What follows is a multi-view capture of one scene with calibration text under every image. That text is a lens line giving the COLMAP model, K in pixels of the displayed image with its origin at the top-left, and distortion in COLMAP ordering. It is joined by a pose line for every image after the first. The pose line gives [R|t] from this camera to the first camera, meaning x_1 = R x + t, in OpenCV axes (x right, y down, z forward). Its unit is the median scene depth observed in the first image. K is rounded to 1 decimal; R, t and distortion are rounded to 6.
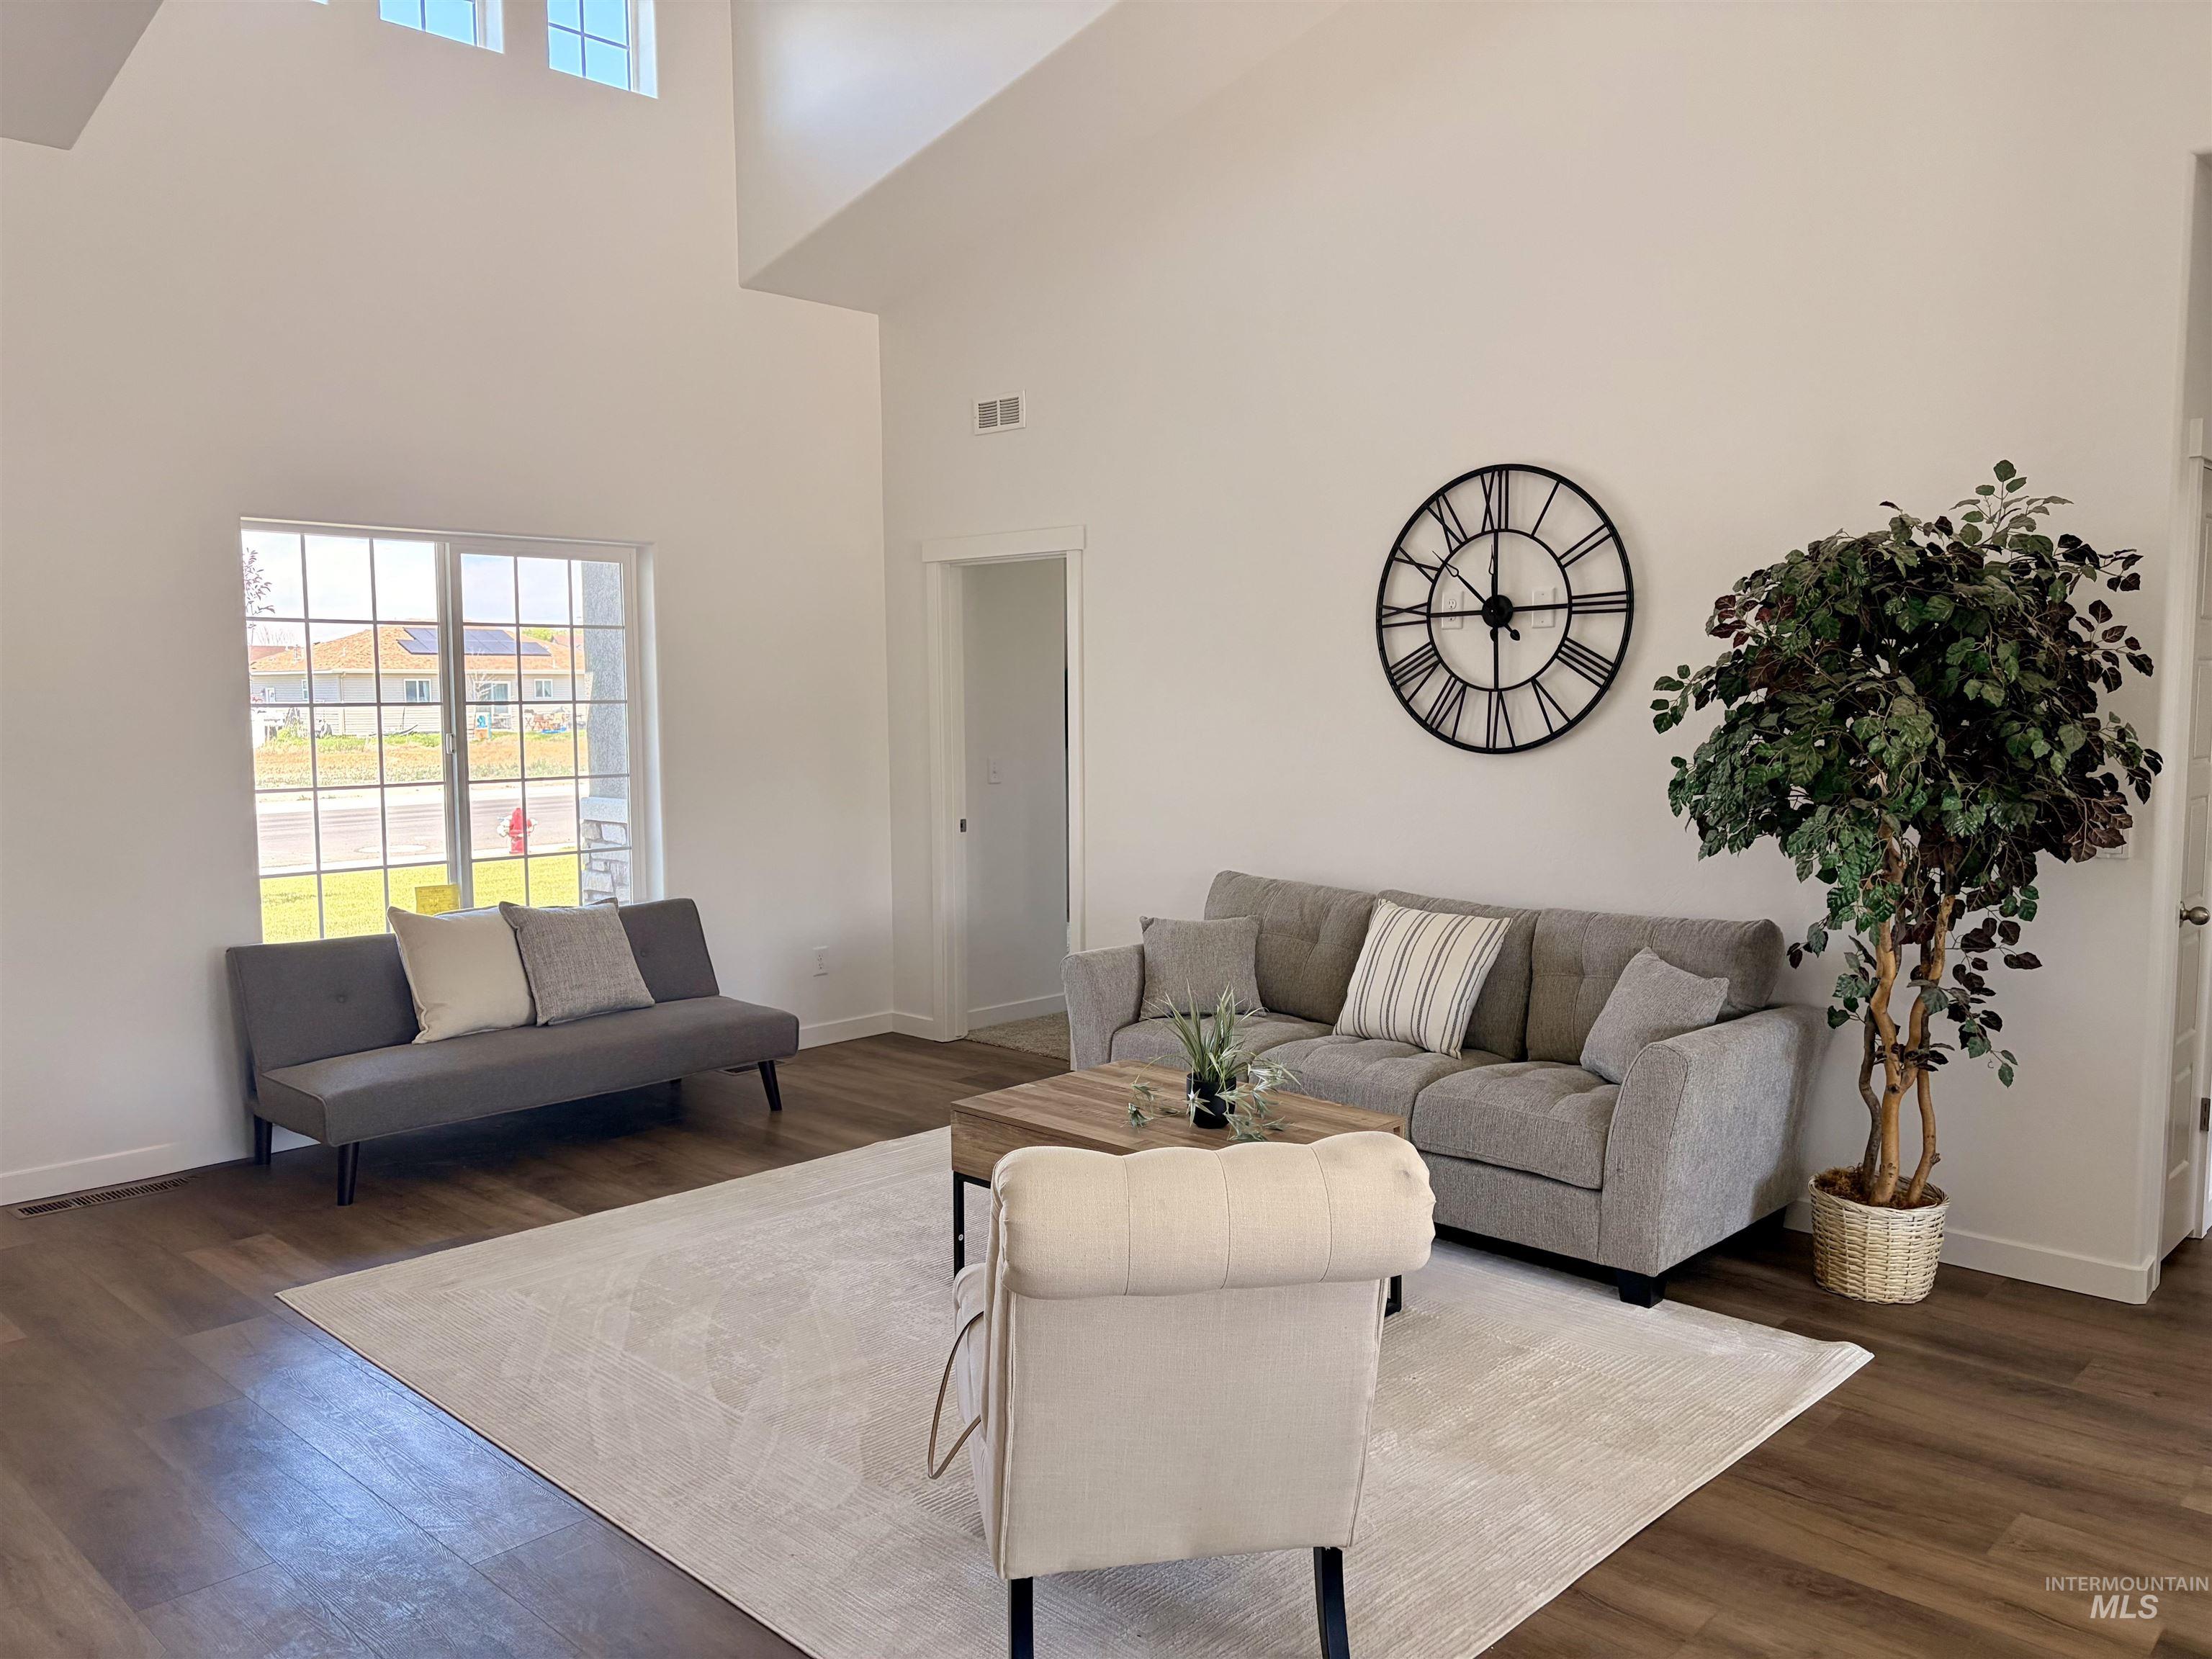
lens RADIAL K [[1676.4, 0, 1091.7], [0, 1676.4, 852.3], [0, 0, 1]] dist [0.035553, -0.039470]
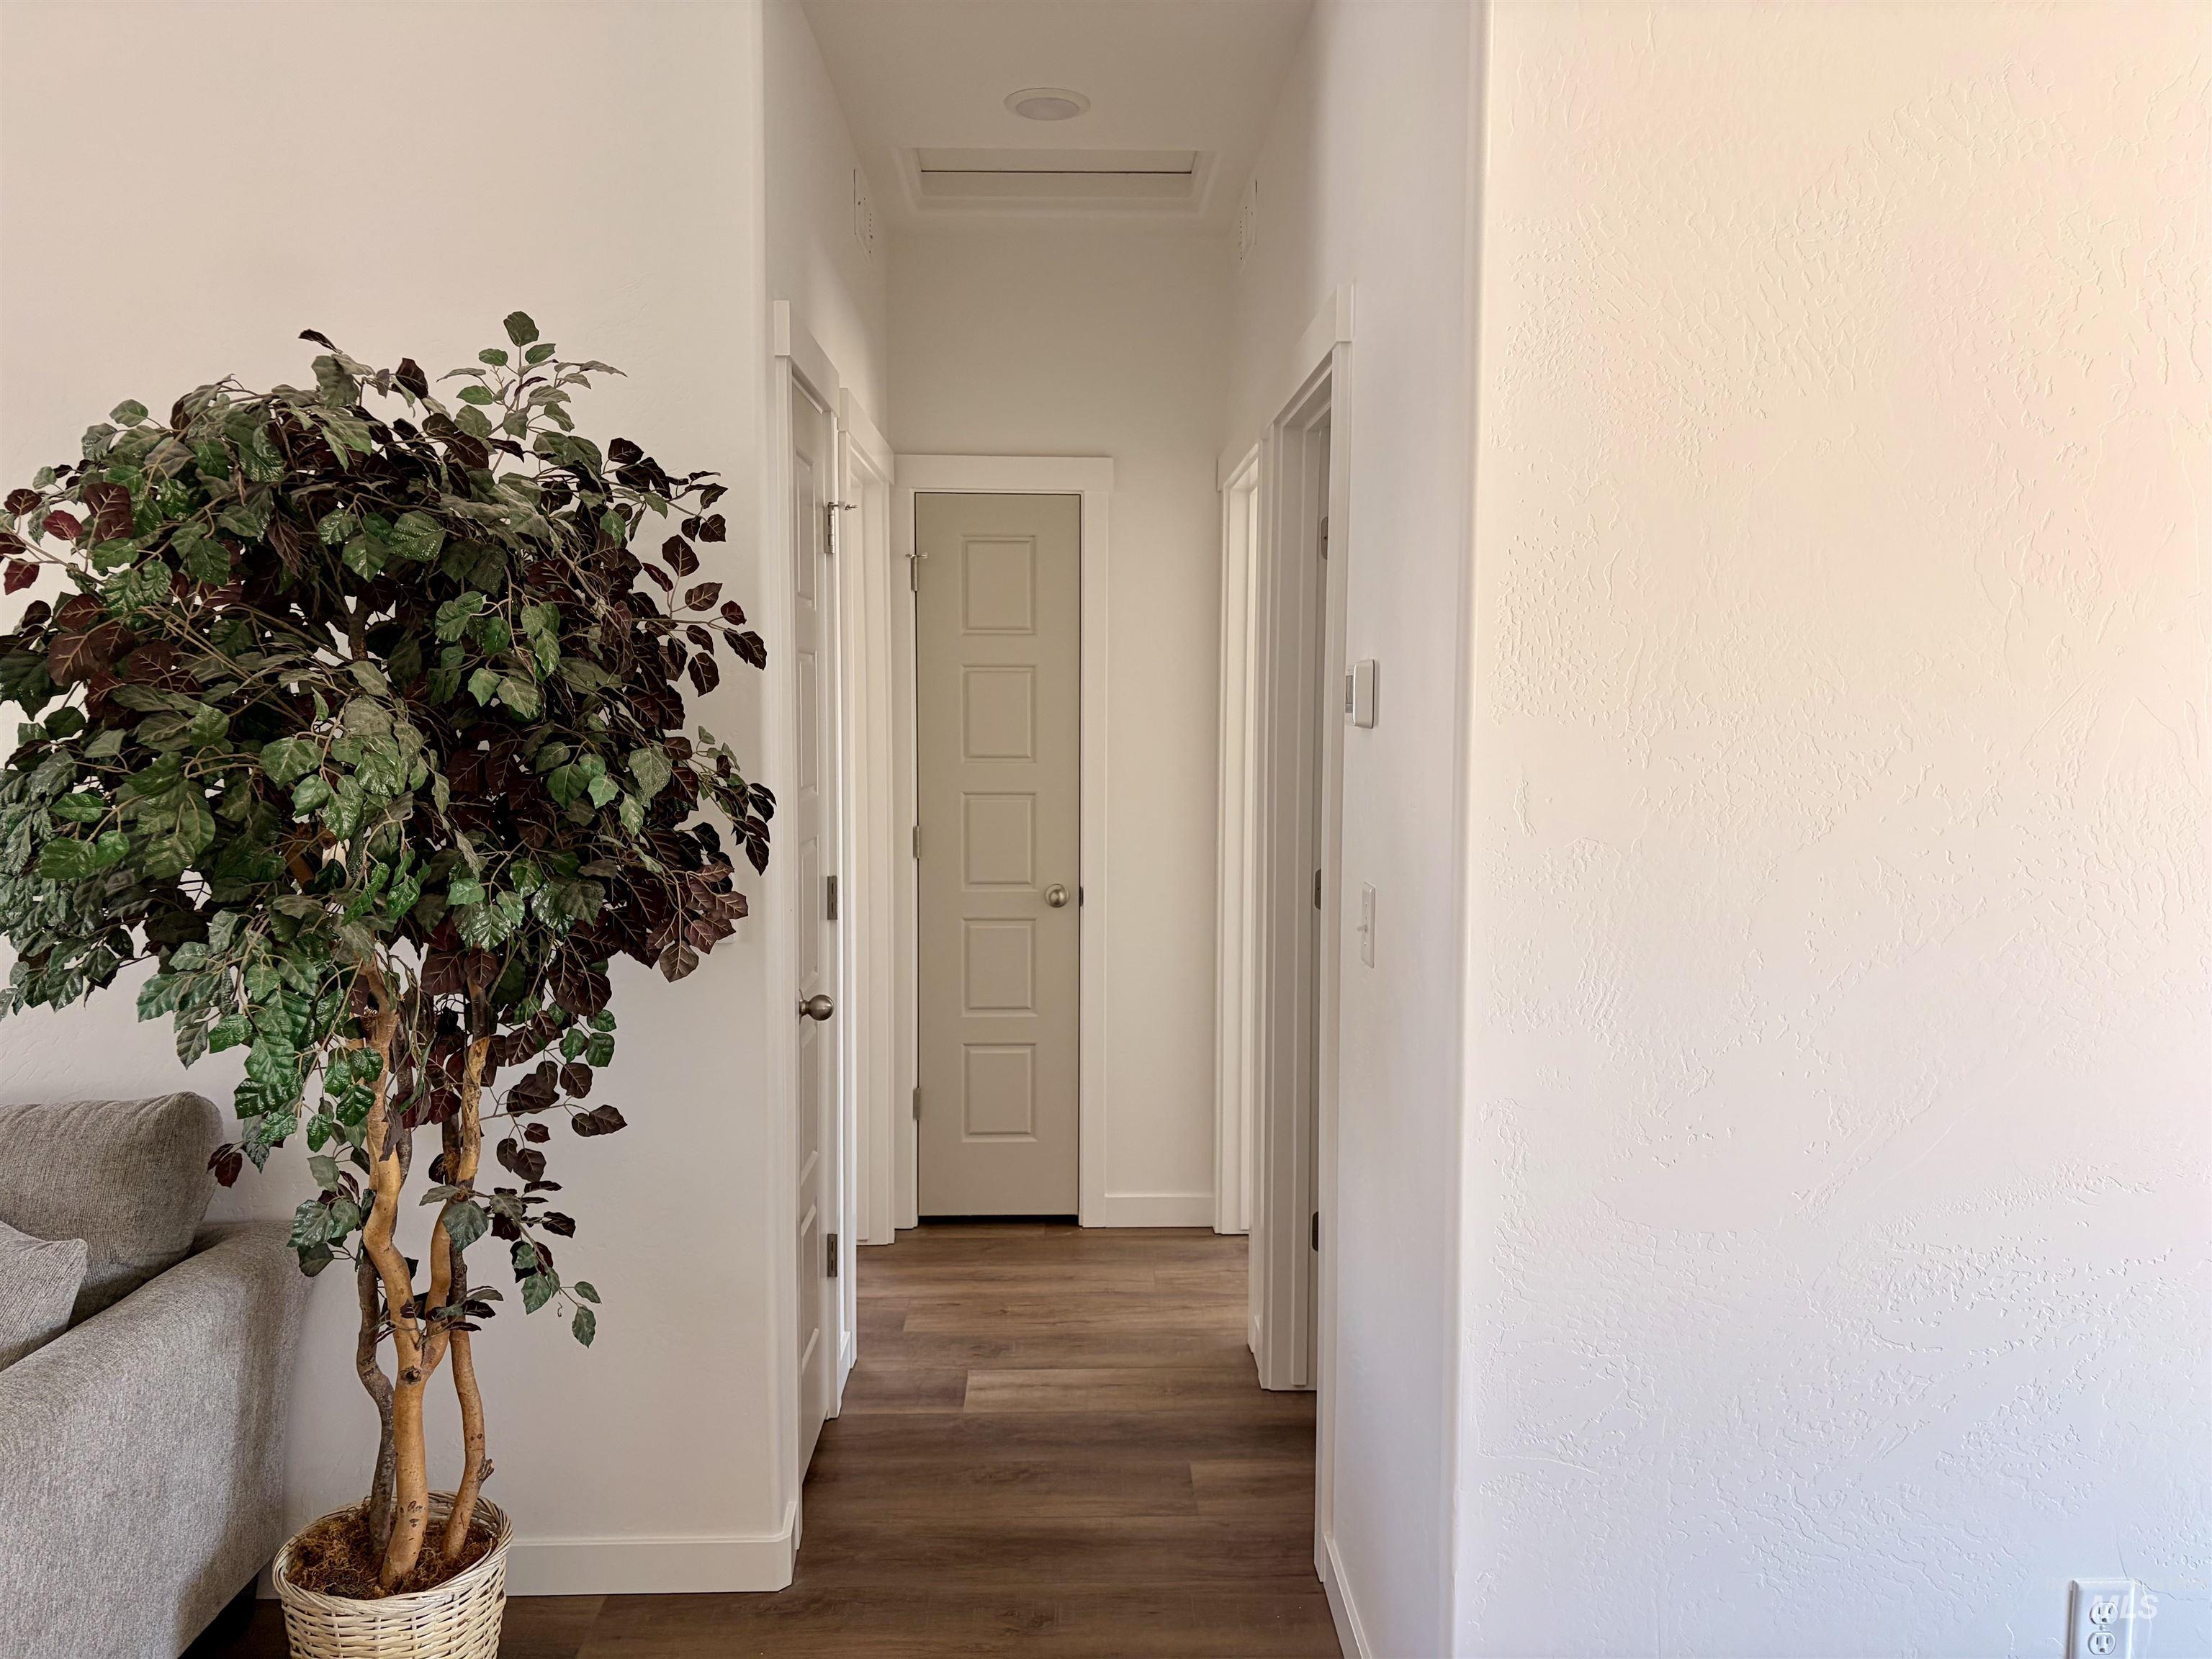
lens RADIAL K [[1676.4, 0, 1092.3], [0, 1676.4, 828.0], [0, 0, 1]] dist [0.035553, -0.039470]
pose [[0.703424, -0.047518, 0.709180, 0.197698], [0.059083, 0.998219, 0.008281, -0.031846], [-0.708310, 0.036076, 0.704979, 0.347642]]
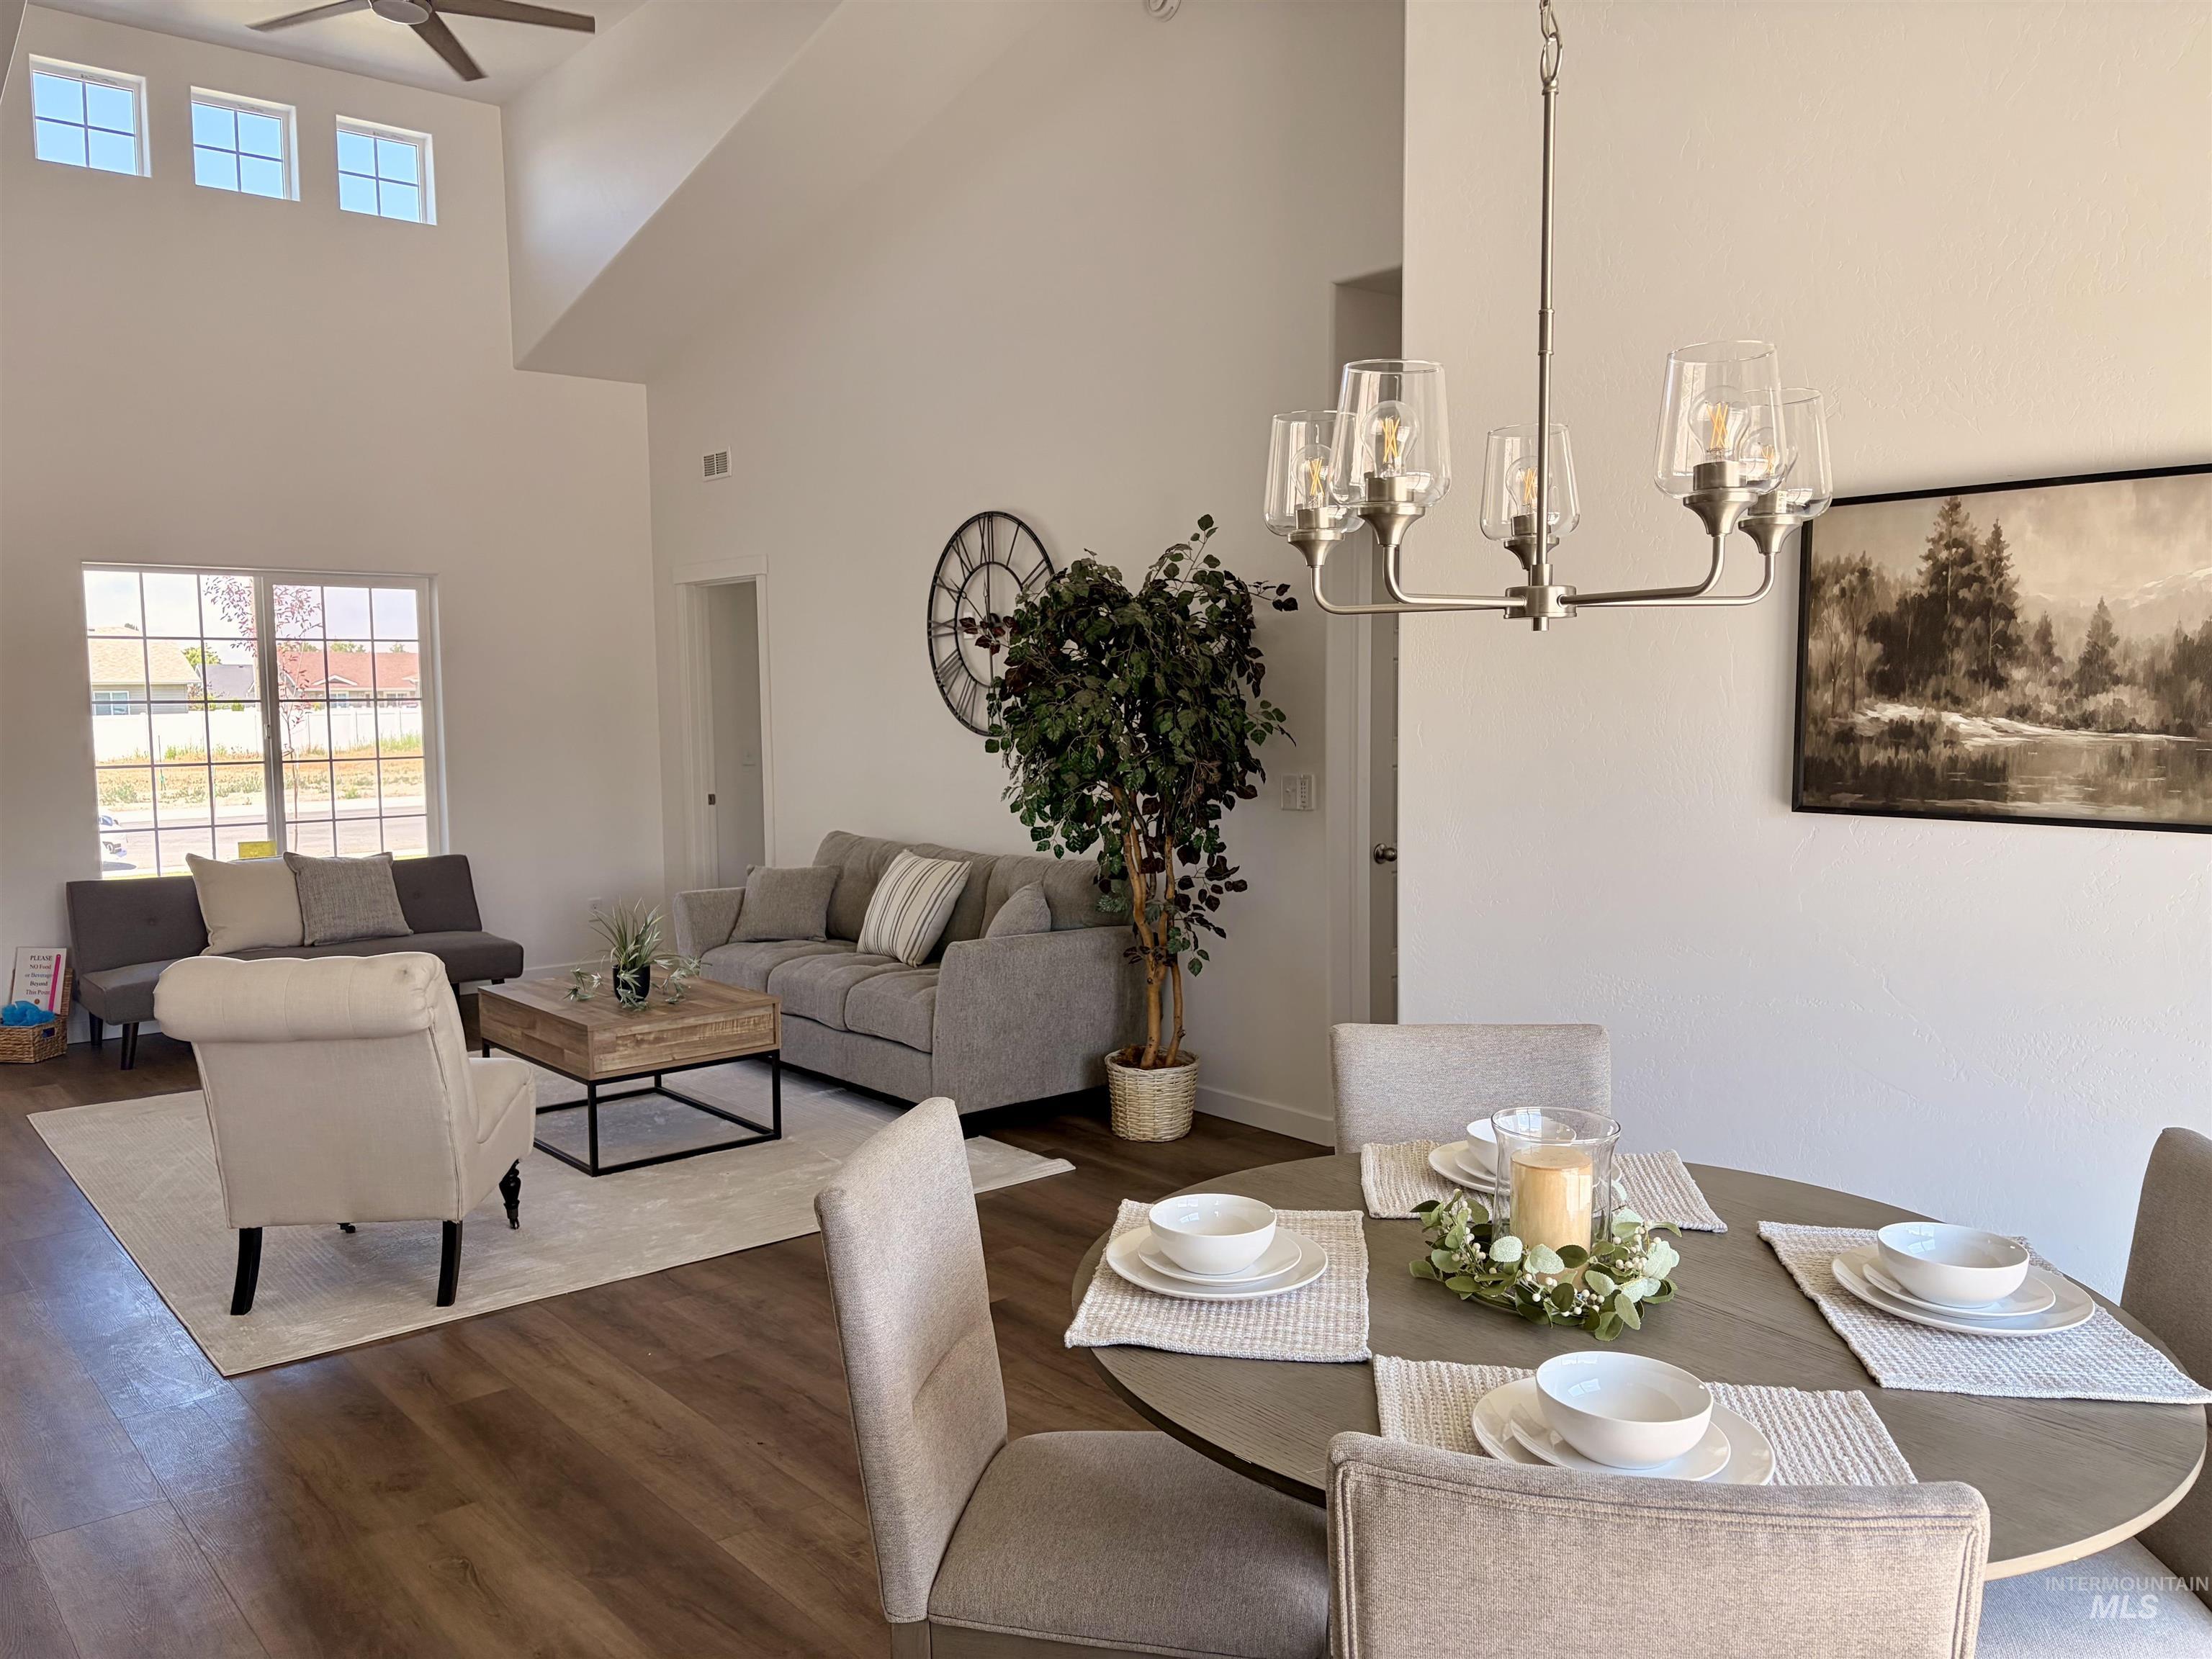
lens RADIAL K [[1676.4, 0, 1144.2], [0, 1676.4, 823.0], [0, 0, 1]] dist [0.035553, -0.039470]
pose [[0.996018, 0.002118, -0.089132, 0.488786], [-0.003699, 0.999839, -0.017575, 0.031275], [0.089080, 0.017834, 0.995865, -0.275834]]
